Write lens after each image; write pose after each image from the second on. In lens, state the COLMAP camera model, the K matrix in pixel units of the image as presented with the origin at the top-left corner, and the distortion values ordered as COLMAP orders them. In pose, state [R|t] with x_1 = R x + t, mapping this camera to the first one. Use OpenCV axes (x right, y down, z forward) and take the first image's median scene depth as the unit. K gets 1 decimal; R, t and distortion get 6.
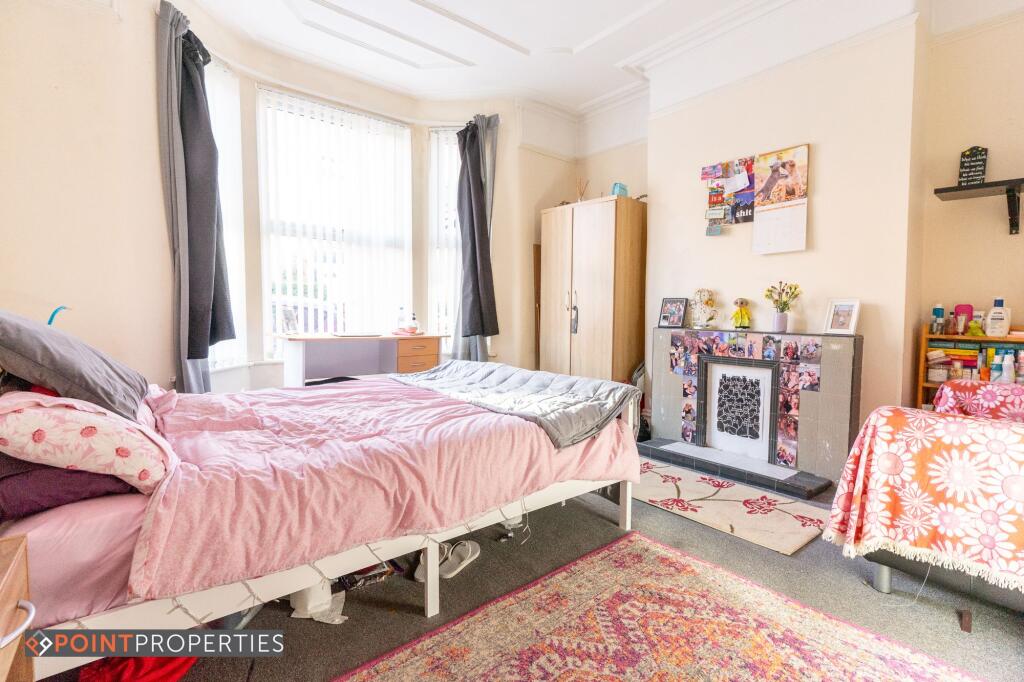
lens RADIAL K [[474.7, 0, 512.0], [0, 474.7, 340.5], [0, 0, 1]] dist [-0.000476, -0.000025]
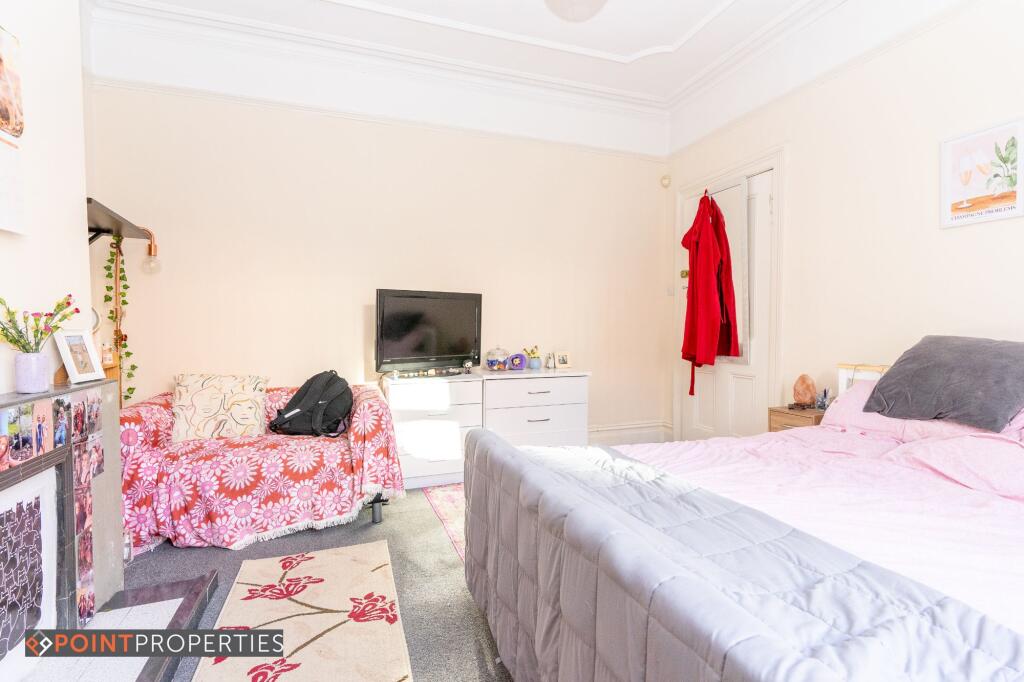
lens RADIAL K [[474.7, 0, 513.0], [0, 474.7, 341.7], [0, 0, 1]] dist [-0.000476, -0.000025]
pose [[-0.944234, -0.021354, 0.328581, -0.084085], [0.008372, 0.996015, 0.088789, -0.116996], [-0.329168, 0.086589, -0.940293, 1.370670]]
